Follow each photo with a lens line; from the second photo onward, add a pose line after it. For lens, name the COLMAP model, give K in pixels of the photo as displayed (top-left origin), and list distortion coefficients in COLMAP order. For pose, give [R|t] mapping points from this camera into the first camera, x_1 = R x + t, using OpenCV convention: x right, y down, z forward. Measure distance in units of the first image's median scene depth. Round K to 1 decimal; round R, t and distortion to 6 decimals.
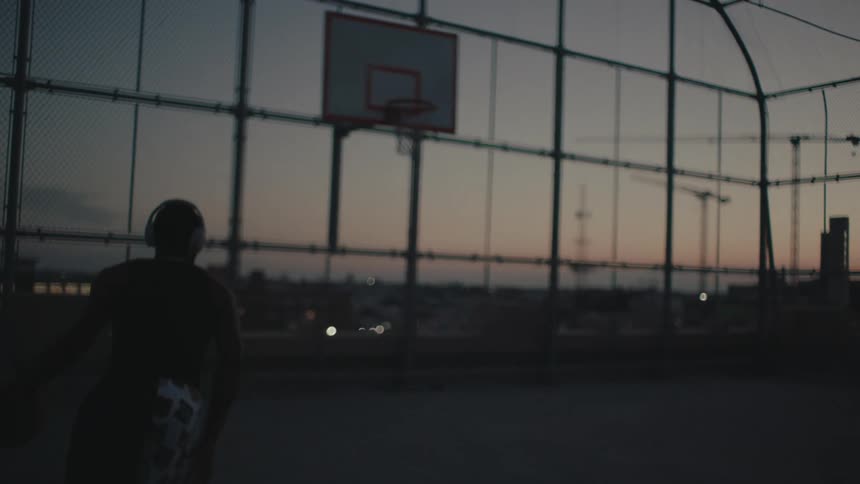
lens RADIAL K [[886.8, 0, 443.9], [0, 886.8, 240.4], [0, 0, 1]] dist [-0.144870, 0.172314]
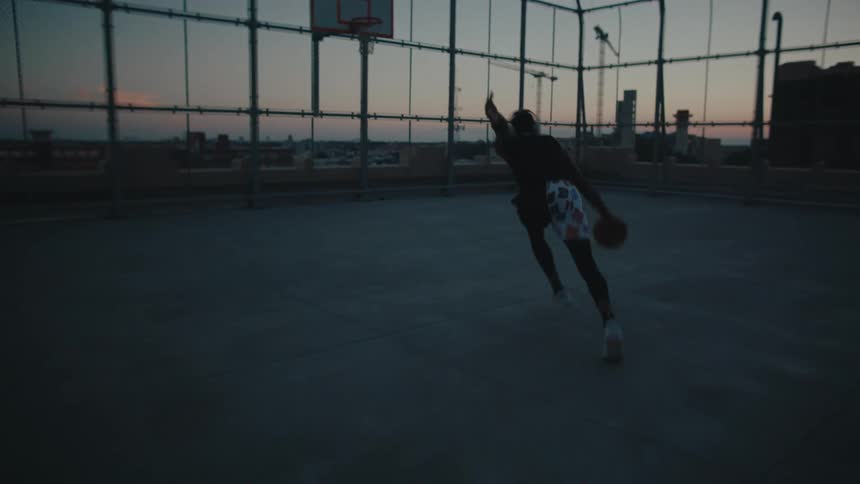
lens RADIAL K [[624.8, 0, 440.8], [0, 624.8, 240.6], [0, 0, 1]] dist [-0.106468, 0.097587]
pose [[0.990771, -0.041384, 0.129074, -0.045746], [0.013786, 0.978081, 0.207767, 0.004103], [-0.134843, -0.204070, 0.969625, -0.126835]]
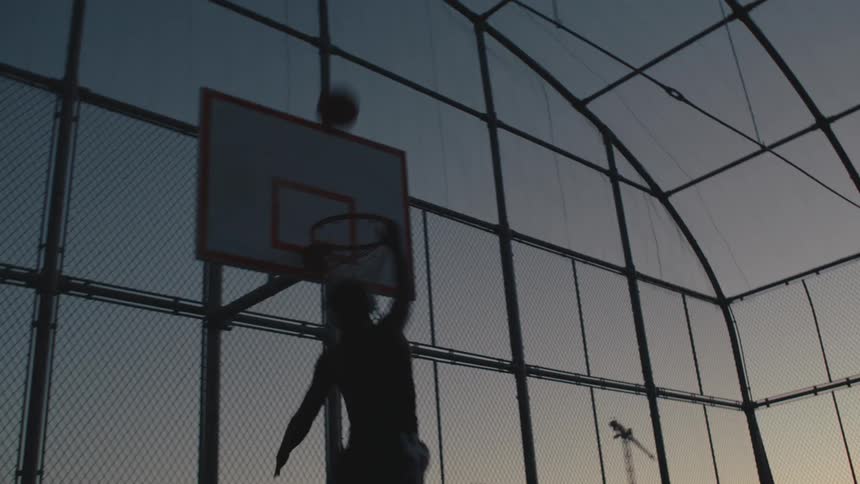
lens RADIAL K [[886.8, 0, 443.9], [0, 886.8, 240.4], [0, 0, 1]] dist [-0.144870, 0.172314]
pose [[0.979202, -0.036779, 0.199525, -0.066852], [0.104183, 0.935023, -0.338937, 0.039477], [-0.174095, 0.352675, 0.919408, 0.317219]]
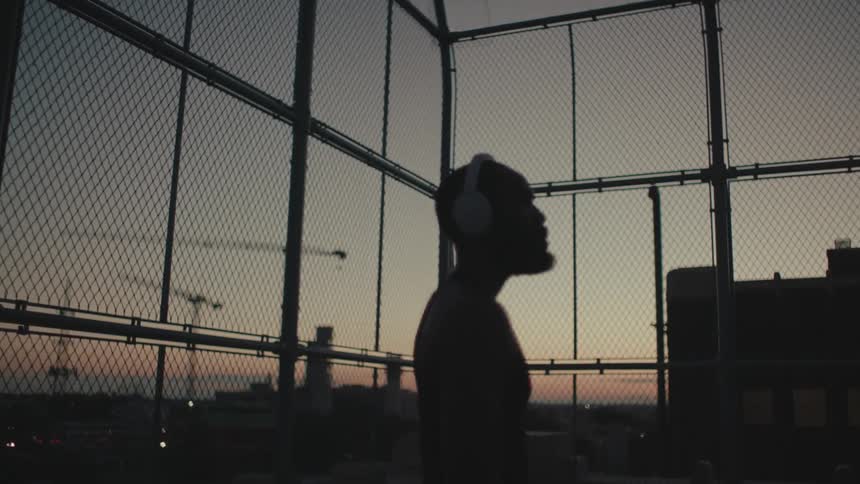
lens RADIAL K [[886.8, 0, 443.9], [0, 886.8, 240.4], [0, 0, 1]] dist [-0.144870, 0.172314]
pose [[0.842952, 0.081739, 0.531743, 0.101039], [-0.018264, 0.992169, -0.123561, 0.031731], [-0.537678, 0.094444, 0.837844, 0.660582]]
